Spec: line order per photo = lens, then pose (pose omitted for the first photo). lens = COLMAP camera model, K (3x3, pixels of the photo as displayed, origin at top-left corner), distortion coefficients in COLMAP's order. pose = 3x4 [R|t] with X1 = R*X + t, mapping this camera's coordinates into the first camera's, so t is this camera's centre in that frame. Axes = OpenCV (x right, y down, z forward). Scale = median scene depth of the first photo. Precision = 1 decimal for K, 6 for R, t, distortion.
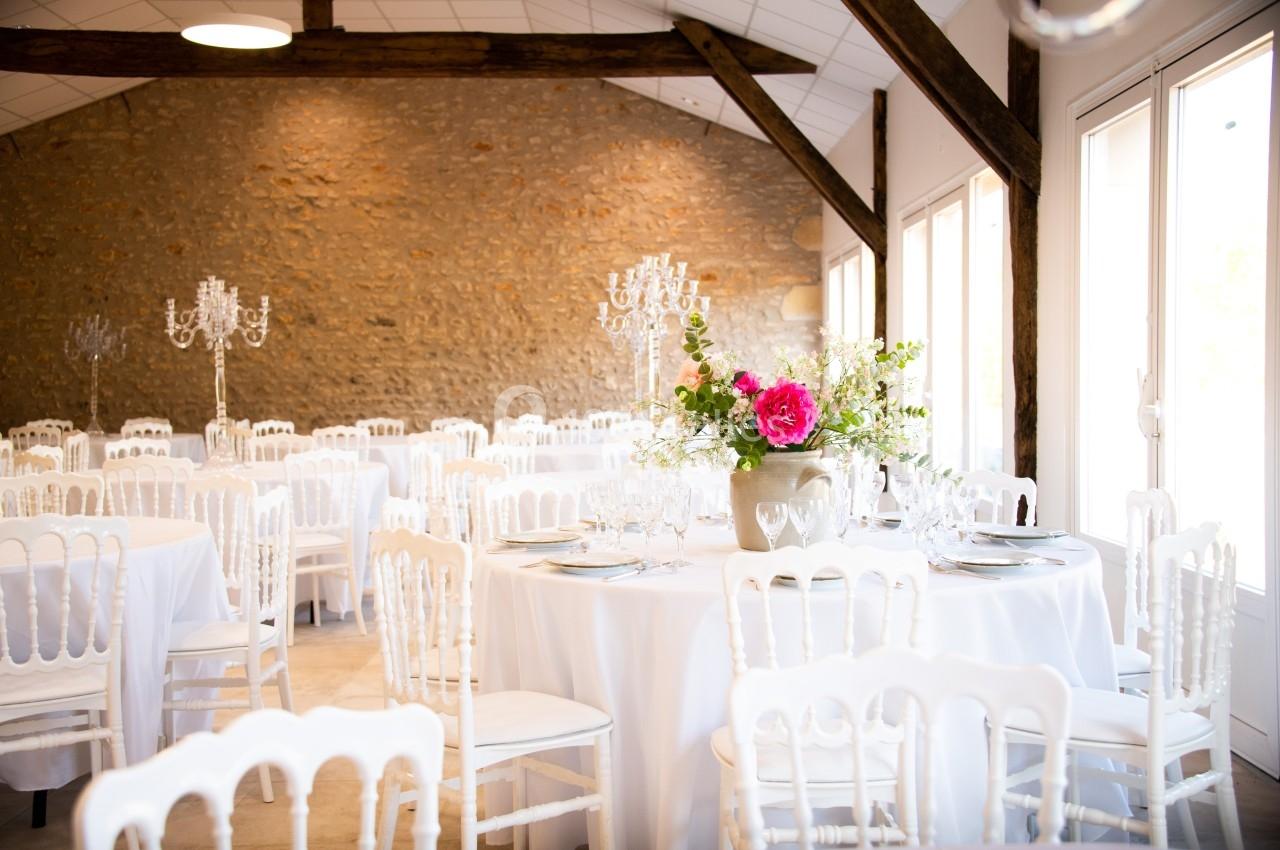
lens RADIAL K [[1506.5, 0, 640.0], [0, 1506.5, 425.0], [0, 0, 1]] dist [0.055948, 0.314305]
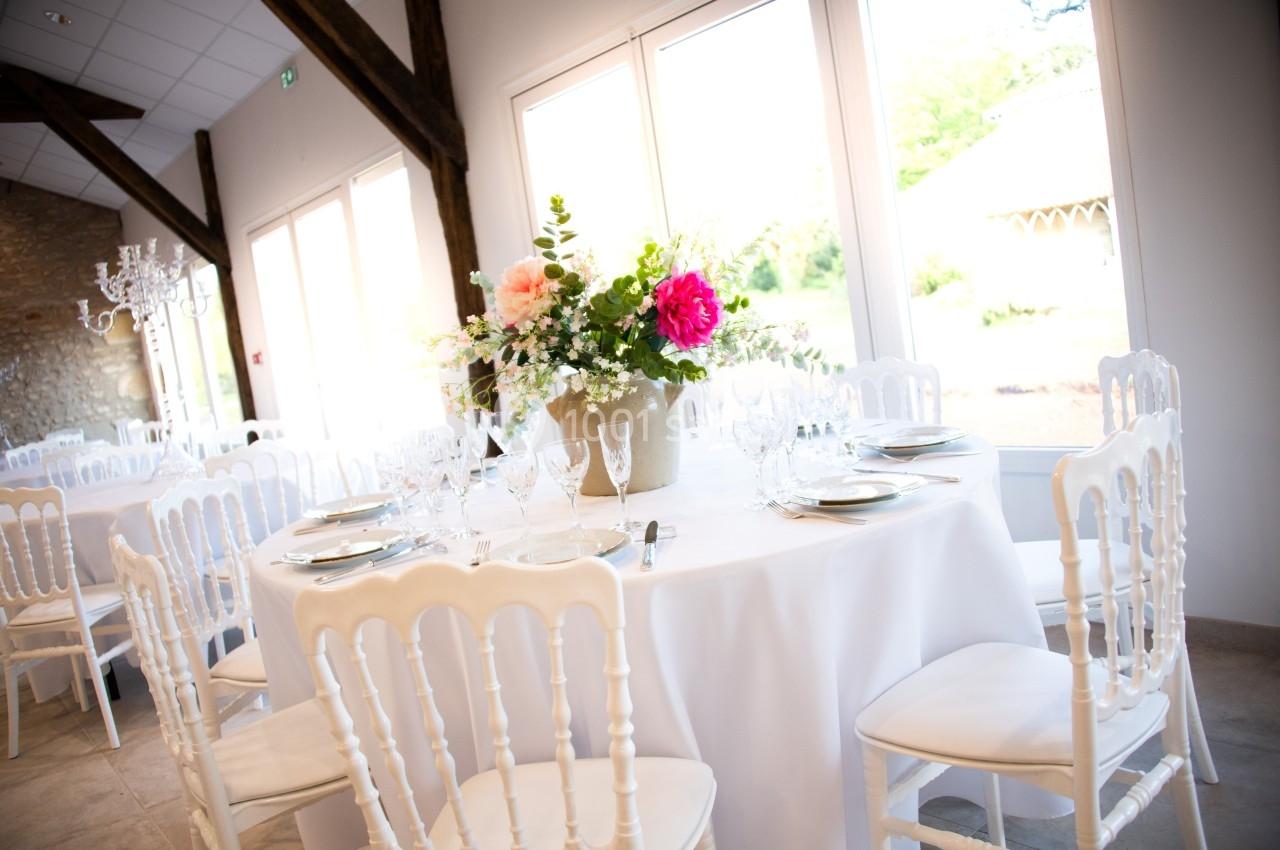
lens RADIAL K [[1013.7, 0, 640.0], [0, 1013.7, 425.0], [0, 0, 1]] dist [-0.158431, 0.079982]
pose [[0.765244, -0.172779, 0.620121, -0.067715], [0.161631, 0.984019, 0.074712, 0.002003], [-0.623119, 0.043058, 0.780941, 0.156232]]
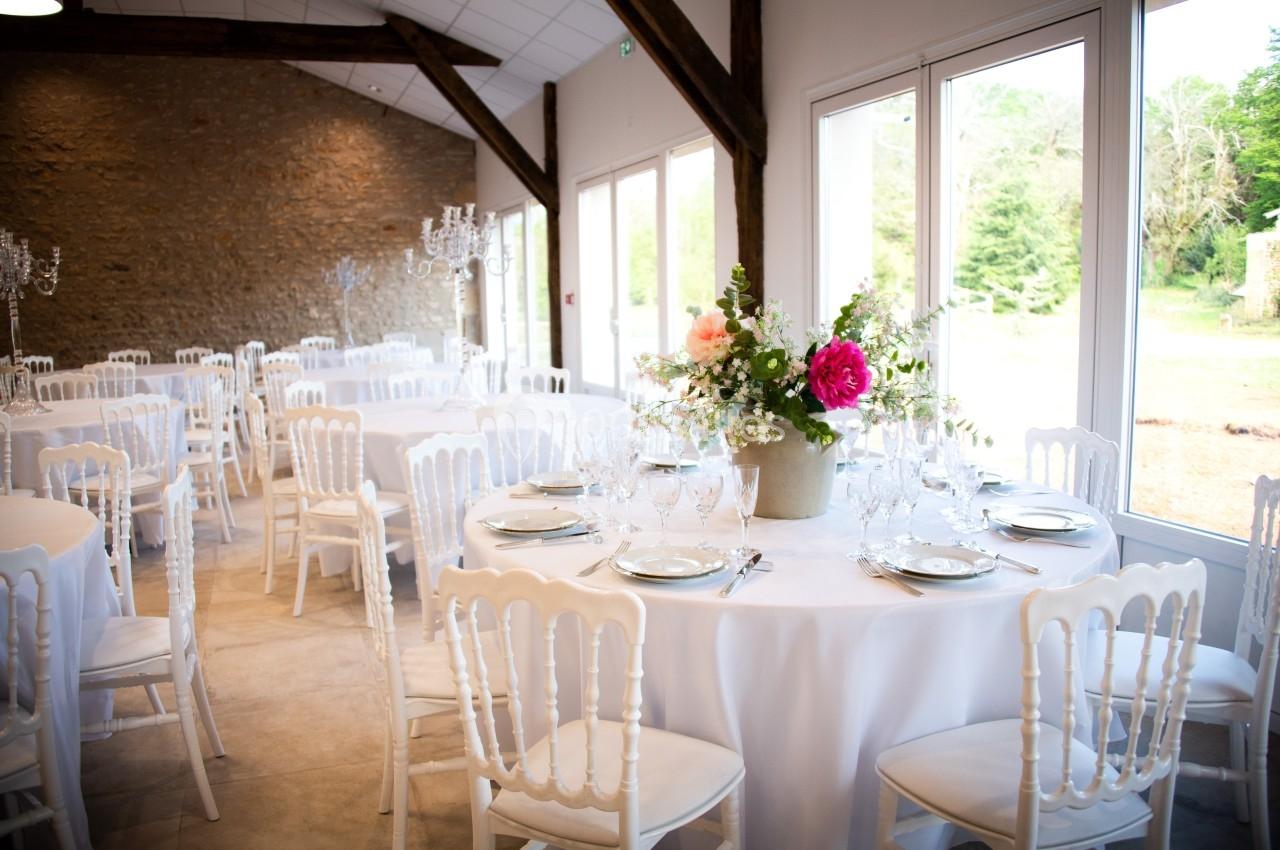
lens RADIAL K [[1025.2, 0, 640.0], [0, 1025.2, 425.0], [0, 0, 1]] dist [-0.156028, 0.085593]
pose [[0.936701, -0.053290, 0.346050, -0.059990], [0.021055, 0.995134, 0.096254, -0.010466], [-0.349496, -0.082875, 0.933265, 0.119986]]
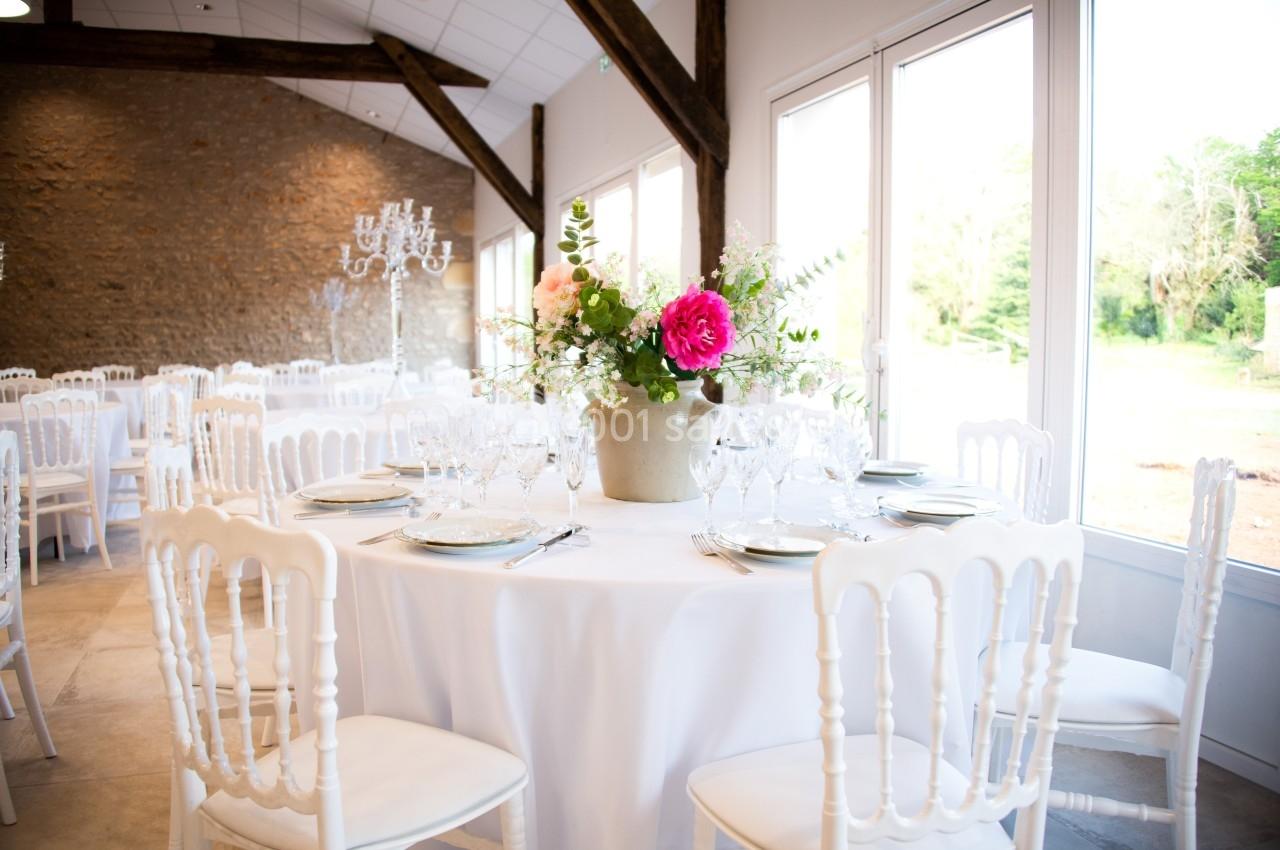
lens RADIAL K [[1013.7, 0, 640.0], [0, 1013.7, 425.0], [0, 0, 1]] dist [-0.158431, 0.079982]
pose [[0.945826, -0.016389, 0.324261, -0.026881], [0.000325, 0.998773, 0.049532, 0.003939], [-0.324675, -0.046743, 0.944670, 0.131531]]
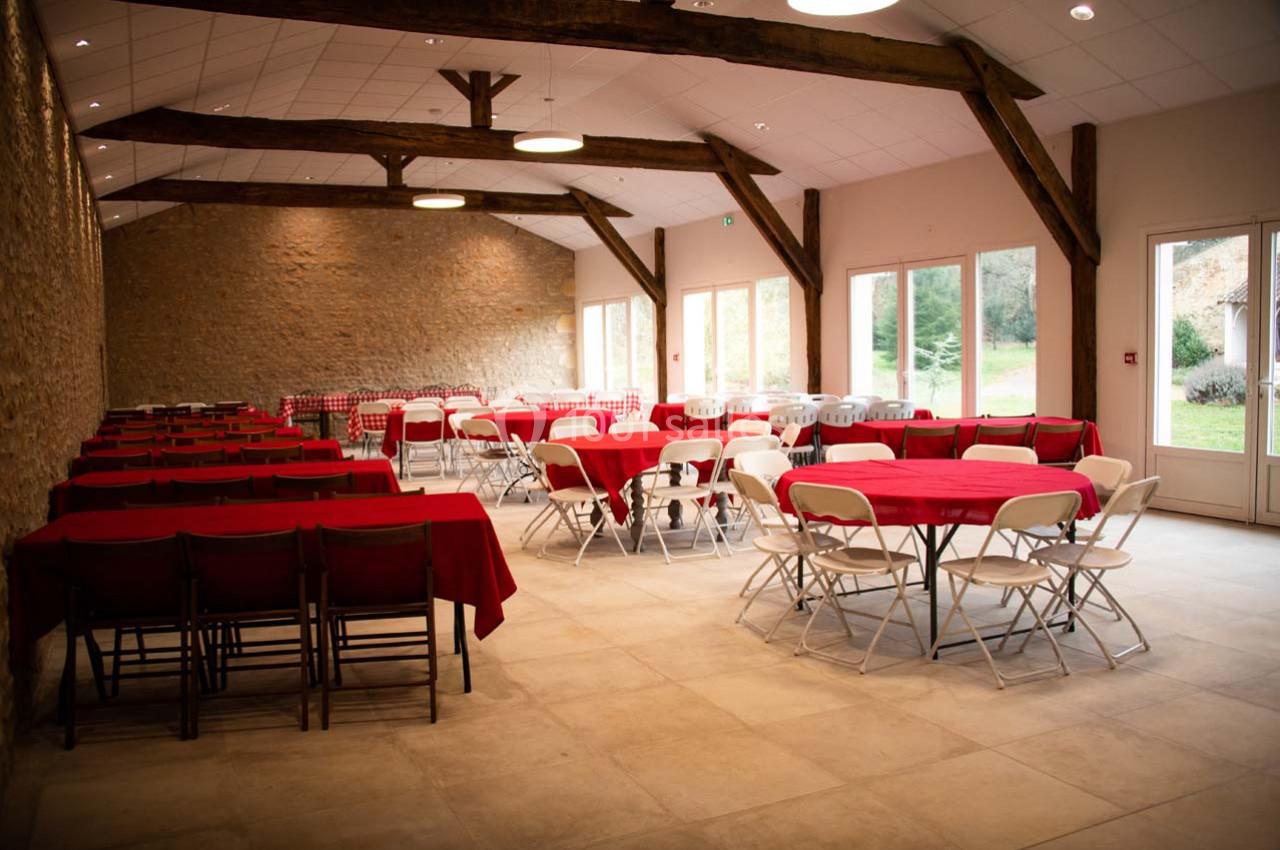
lens RADIAL K [[1059.9, 0, 640.0], [0, 1059.9, 425.0], [0, 0, 1]] dist [-0.125542, 0.082405]
pose [[0.901217, -0.038953, 0.431614, -0.390521], [0.025901, 0.999013, 0.036078, 0.001439], [-0.432594, -0.021334, 0.901336, -0.248733]]
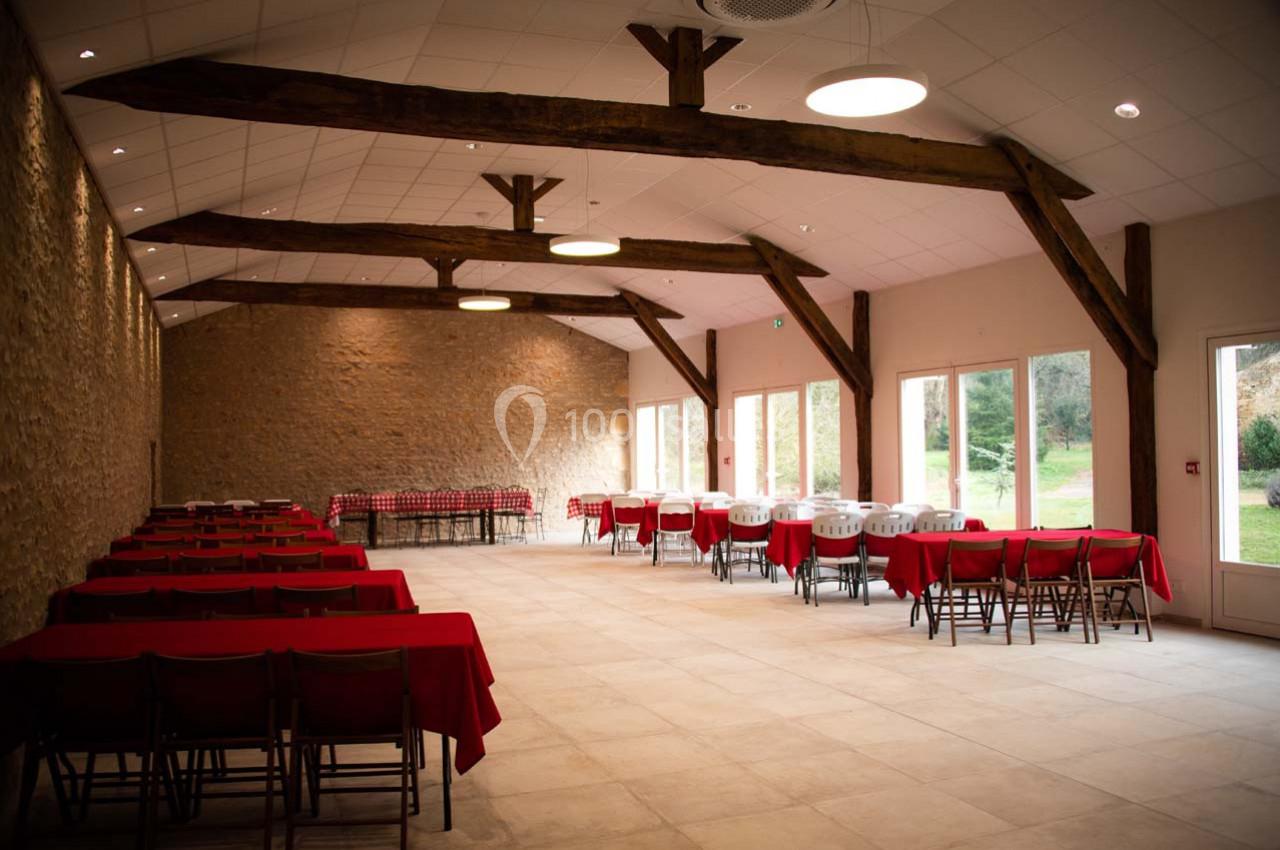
lens RADIAL K [[1059.9, 0, 640.0], [0, 1059.9, 425.0], [0, 0, 1]] dist [-0.125542, 0.082405]
pose [[0.928129, 0.006900, 0.372194, -0.362871], [0.015311, 0.998275, -0.056687, -0.004619], [-0.371943, 0.058311, 0.926422, -0.240293]]
